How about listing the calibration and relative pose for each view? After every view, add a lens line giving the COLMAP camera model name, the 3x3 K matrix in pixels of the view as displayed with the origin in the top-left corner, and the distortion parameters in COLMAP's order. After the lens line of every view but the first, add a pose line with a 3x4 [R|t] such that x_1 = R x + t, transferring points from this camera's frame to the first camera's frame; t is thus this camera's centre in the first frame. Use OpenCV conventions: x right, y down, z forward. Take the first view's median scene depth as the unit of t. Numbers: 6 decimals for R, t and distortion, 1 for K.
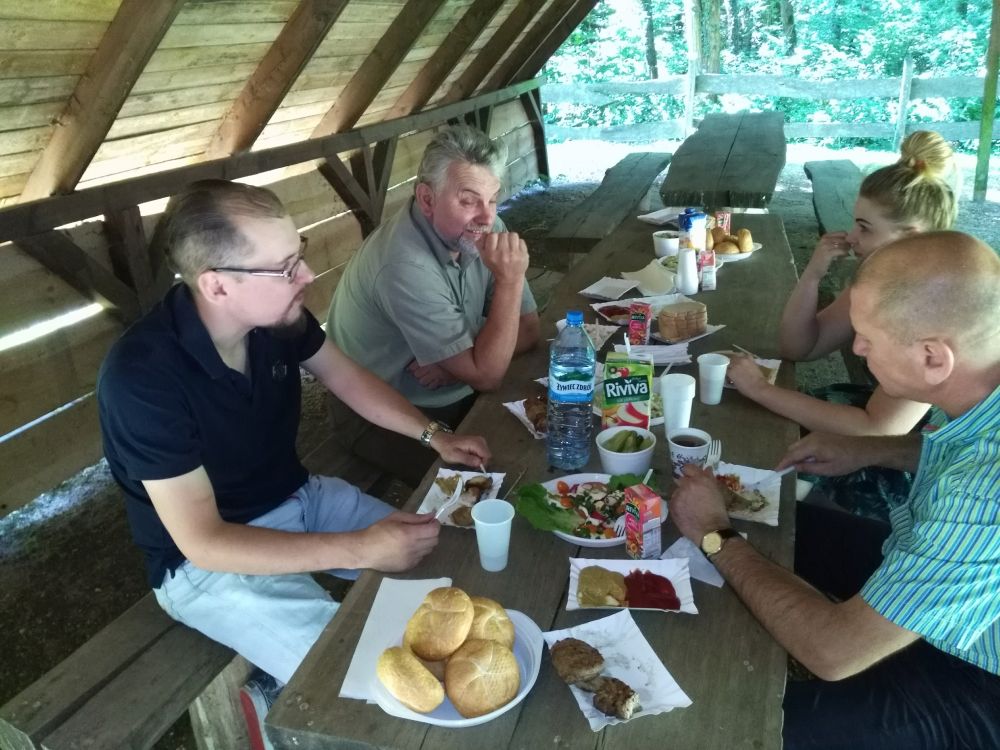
lens RADIAL K [[812.2, 0, 501.1], [0, 812.2, 374.1], [0, 0, 1]] dist [0.025283, -0.075243]
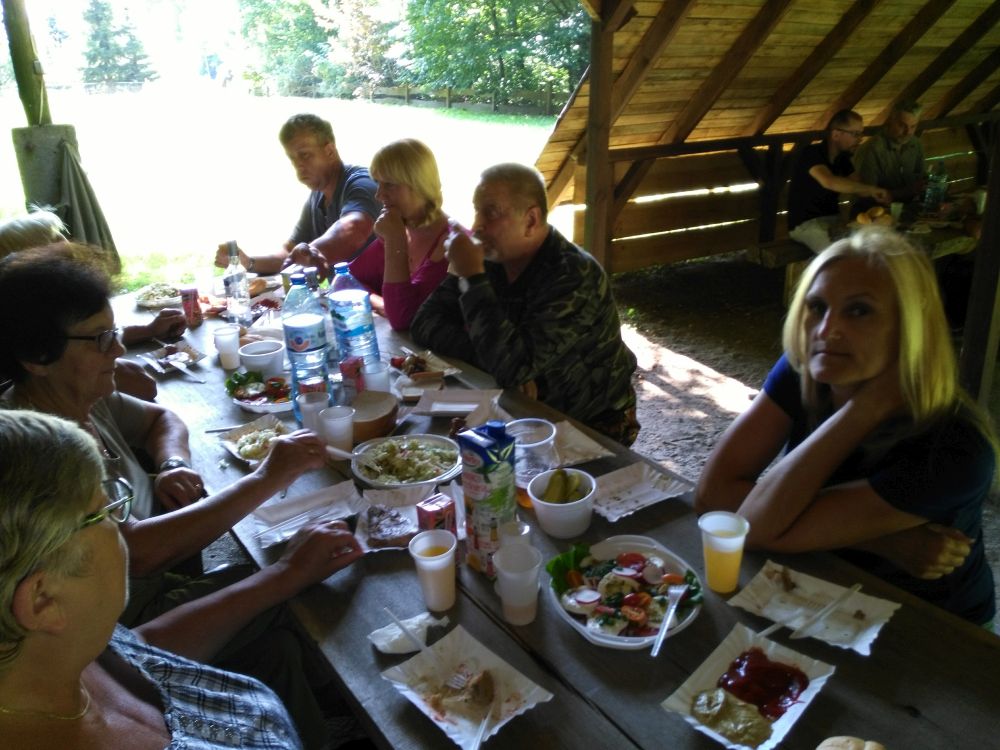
lens RADIAL K [[812.2, 0, 499.8], [0, 812.2, 371.5], [0, 0, 1]] dist [0.025283, -0.075243]
pose [[0.809081, 0.206076, -0.550382, 0.221936], [-0.222133, 0.974266, 0.038246, 0.367082], [0.544100, 0.091314, 0.834036, -0.939457]]
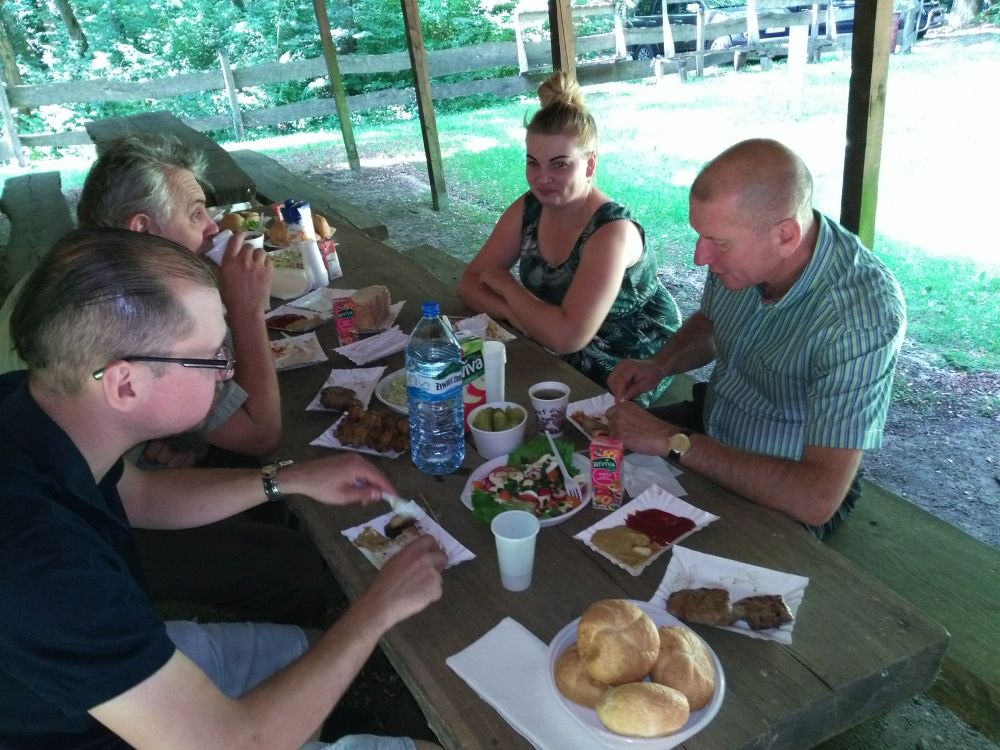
lens RADIAL K [[812.2, 0, 501.1], [0, 812.2, 377.5], [0, 0, 1]] dist [0.025283, -0.075243]
pose [[0.692059, -0.322882, 0.645602, -0.464693], [0.321662, 0.938618, 0.124617, -0.084507], [-0.646210, 0.121423, 0.753438, 0.267919]]
